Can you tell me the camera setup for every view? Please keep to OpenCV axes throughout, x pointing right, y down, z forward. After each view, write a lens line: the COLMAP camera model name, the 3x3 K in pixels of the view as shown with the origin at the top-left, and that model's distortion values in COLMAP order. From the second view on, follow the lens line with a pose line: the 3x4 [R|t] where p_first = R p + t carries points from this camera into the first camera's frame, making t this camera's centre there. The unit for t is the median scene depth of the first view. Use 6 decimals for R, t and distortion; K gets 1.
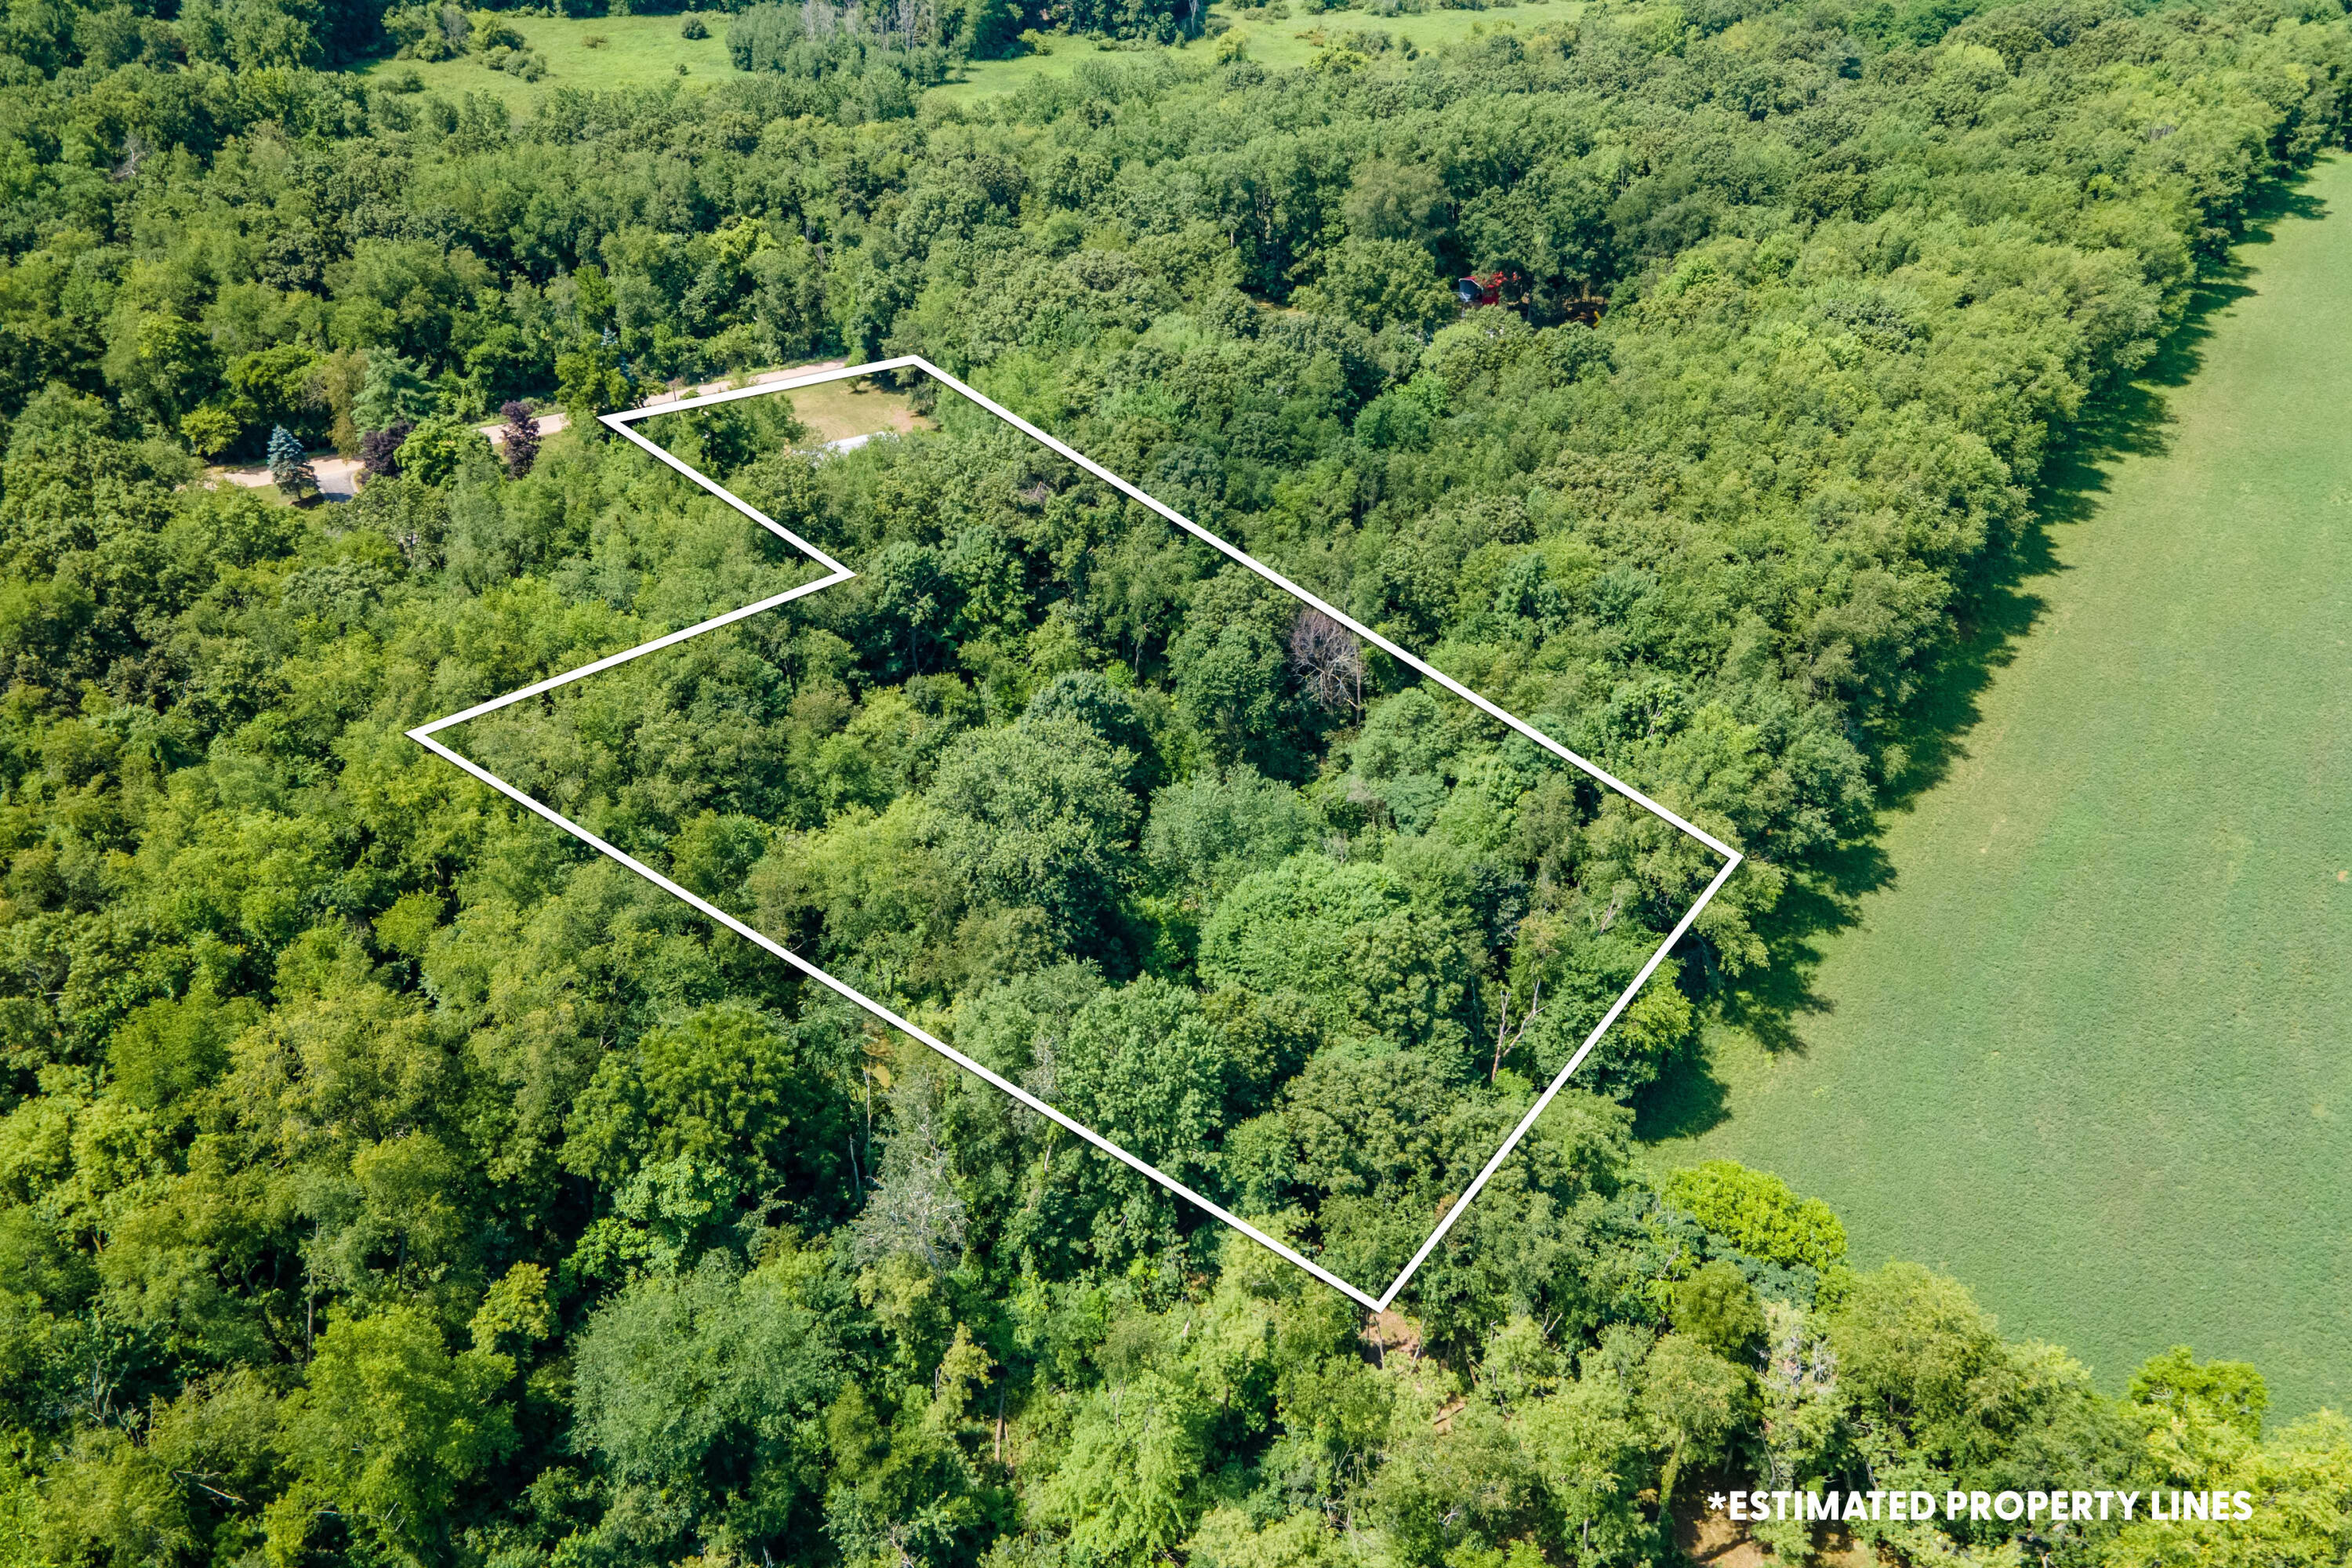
lens RADIAL K [[1729.2, 0, 1175.3], [0, 1729.2, 751.1], [0, 0, 1]] dist [0.011283, 0.066710]
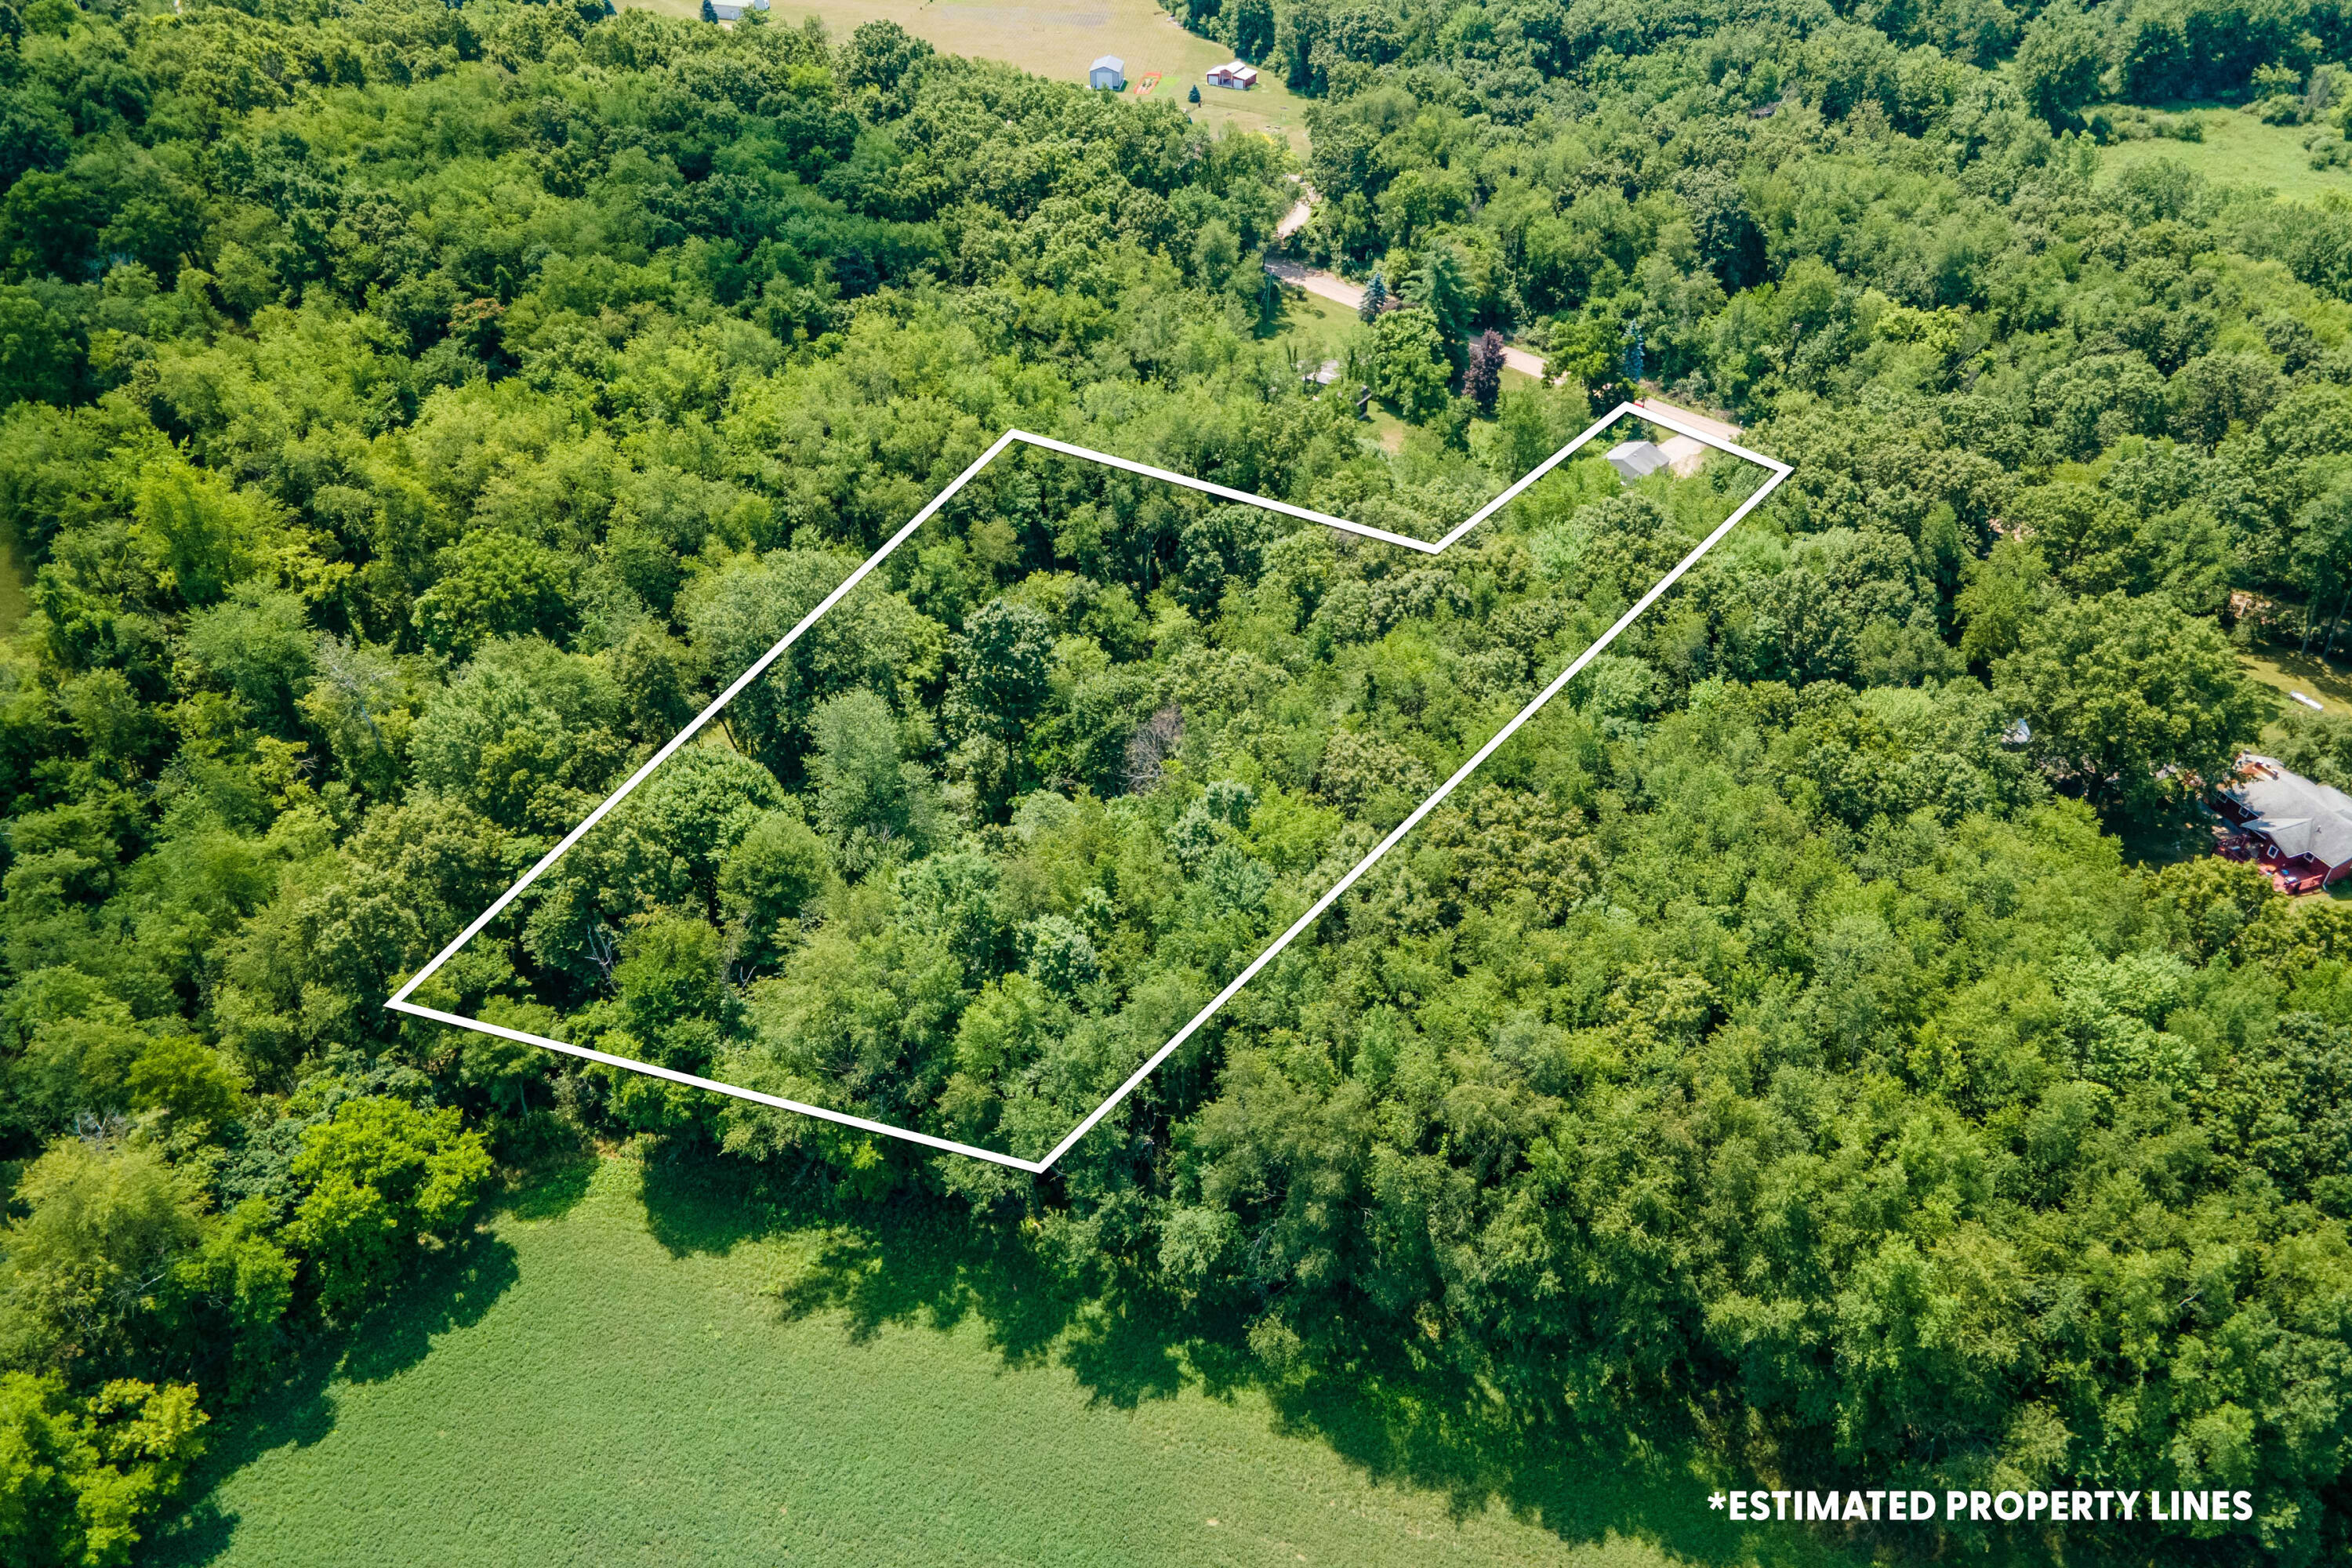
lens RADIAL K [[1729.2, 0, 1175.3], [0, 1729.2, 751.1], [0, 0, 1]] dist [0.011283, 0.066710]
pose [[0.276019, 0.565593, -0.777121, 0.540913], [-0.569685, 0.747474, 0.341674, -0.255665], [0.774127, 0.348405, 0.528527, 0.355581]]
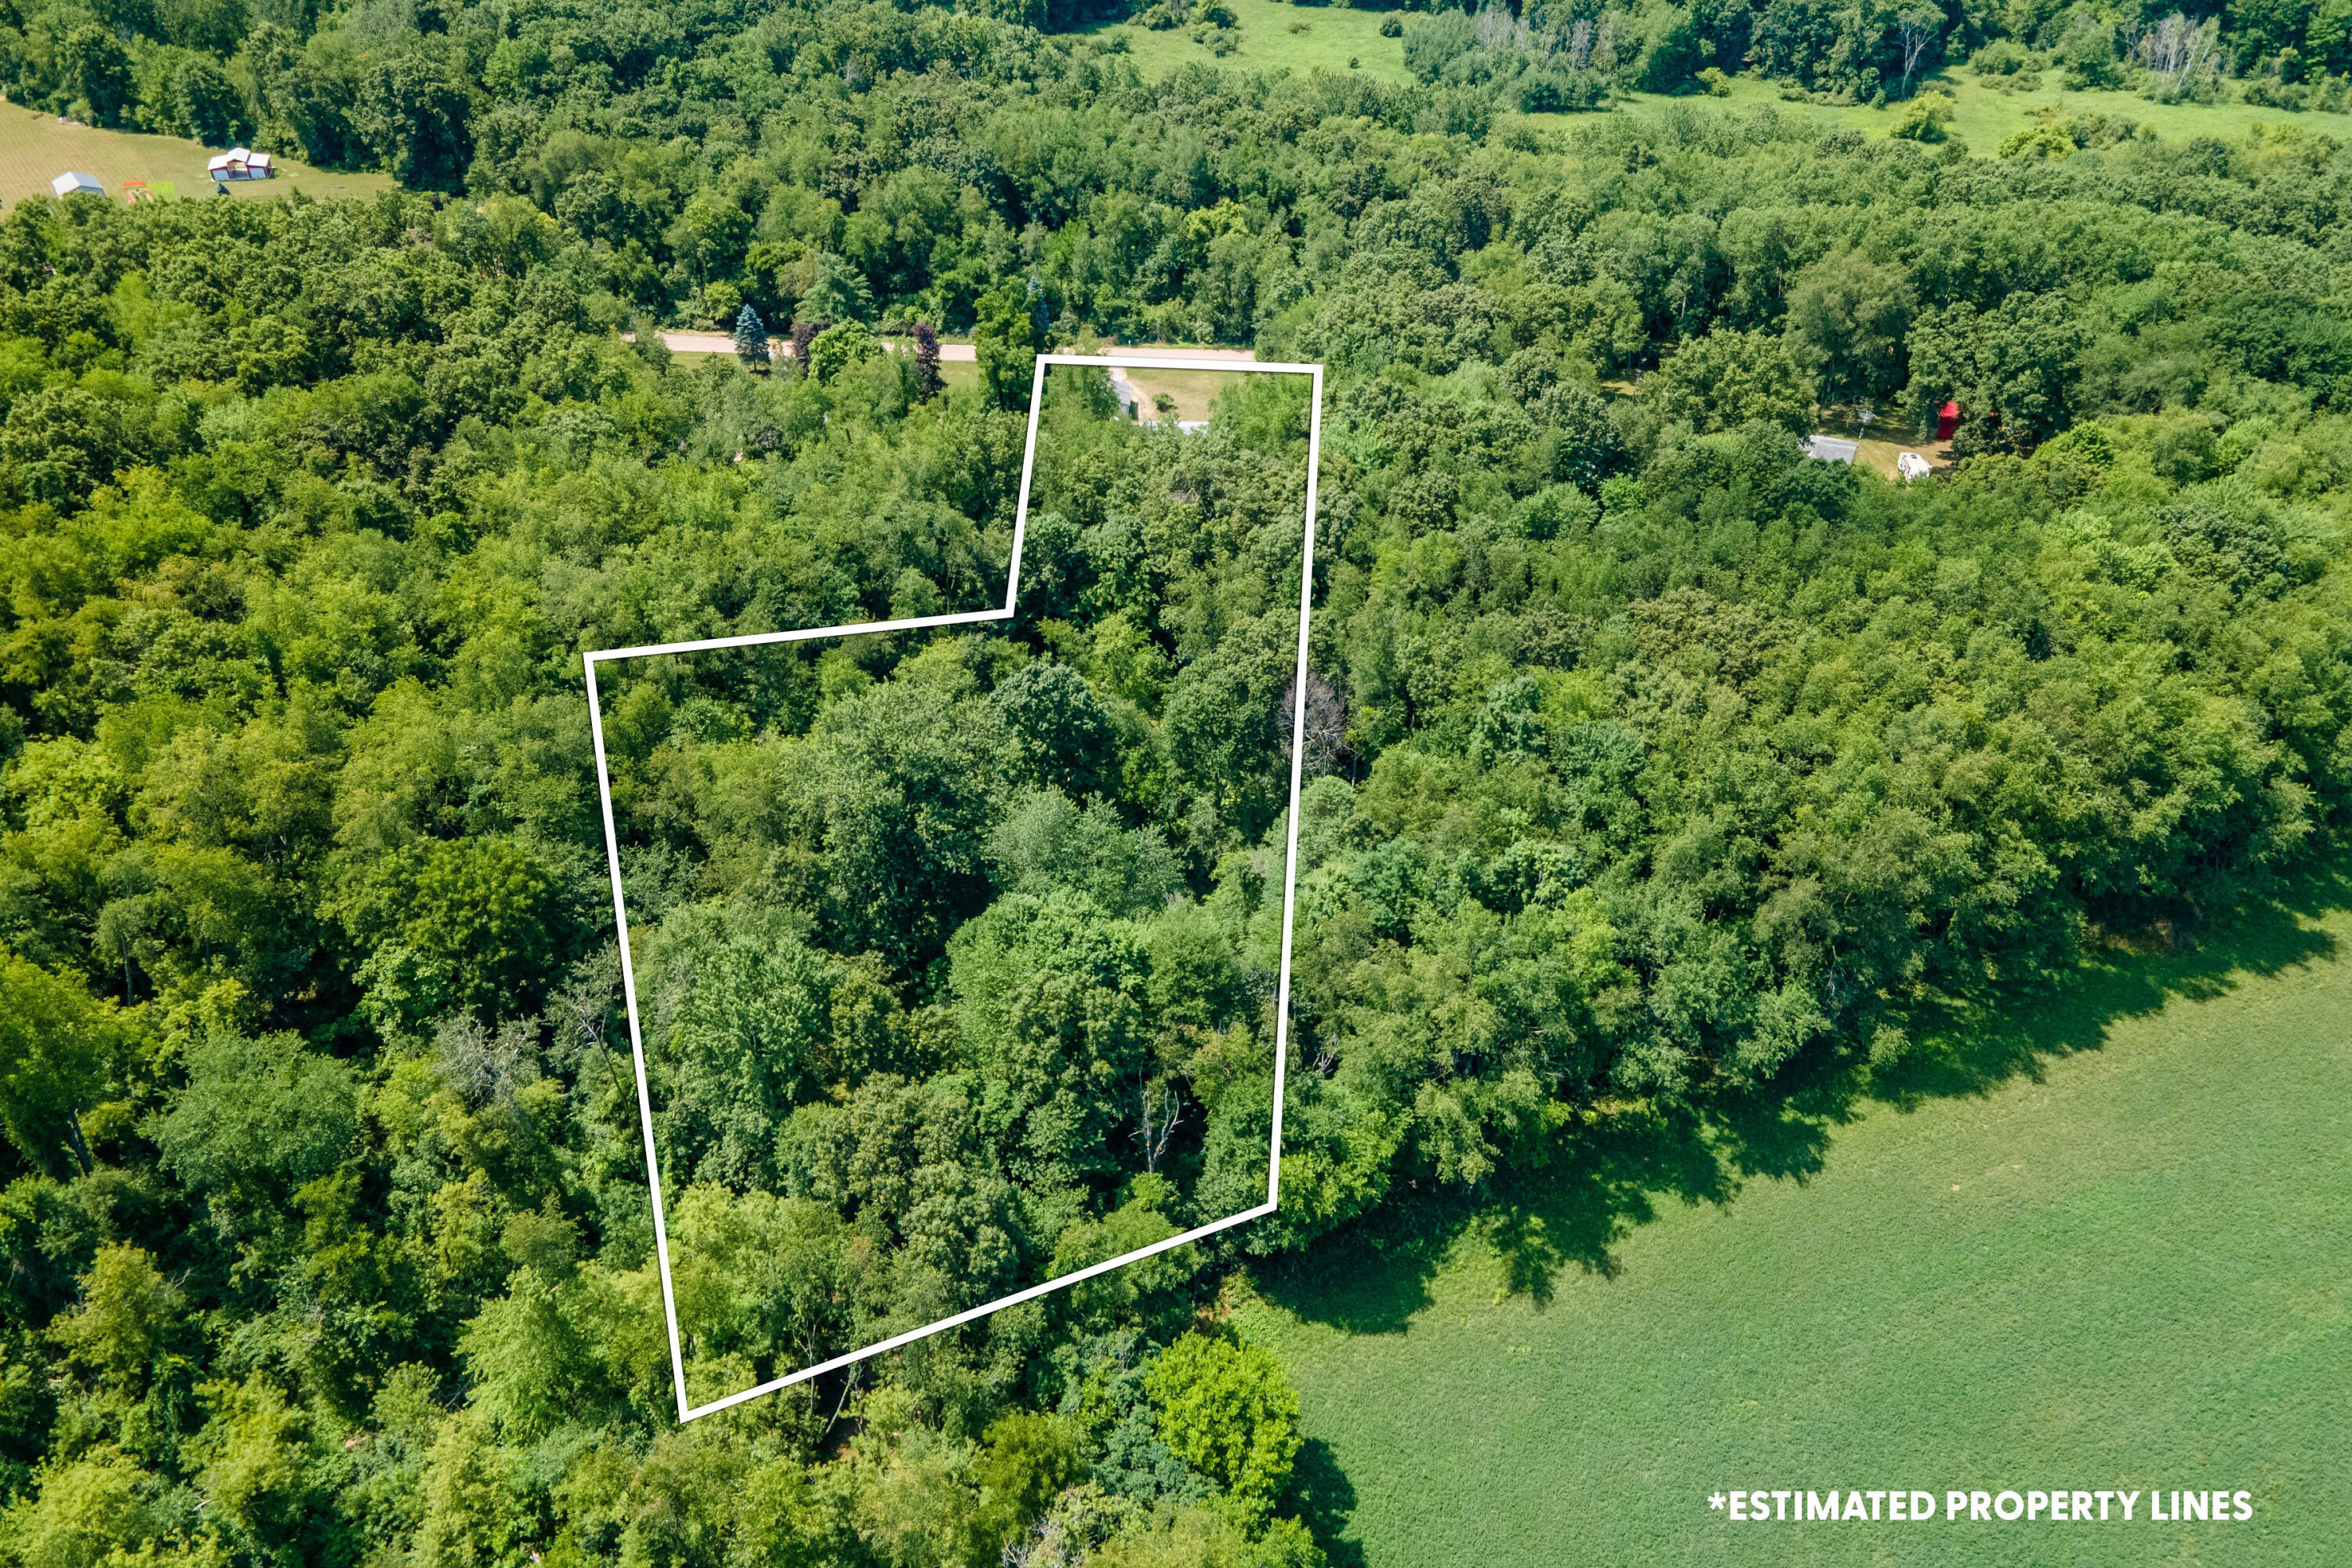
lens RADIAL K [[1729.2, 0, 1175.3], [0, 1729.2, 751.1], [0, 0, 1]] dist [0.011283, 0.066710]
pose [[0.868275, 0.292073, -0.400988, 0.276694], [-0.294535, 0.953936, 0.057063, -0.049833], [0.399183, 0.068559, 0.914304, 0.070869]]
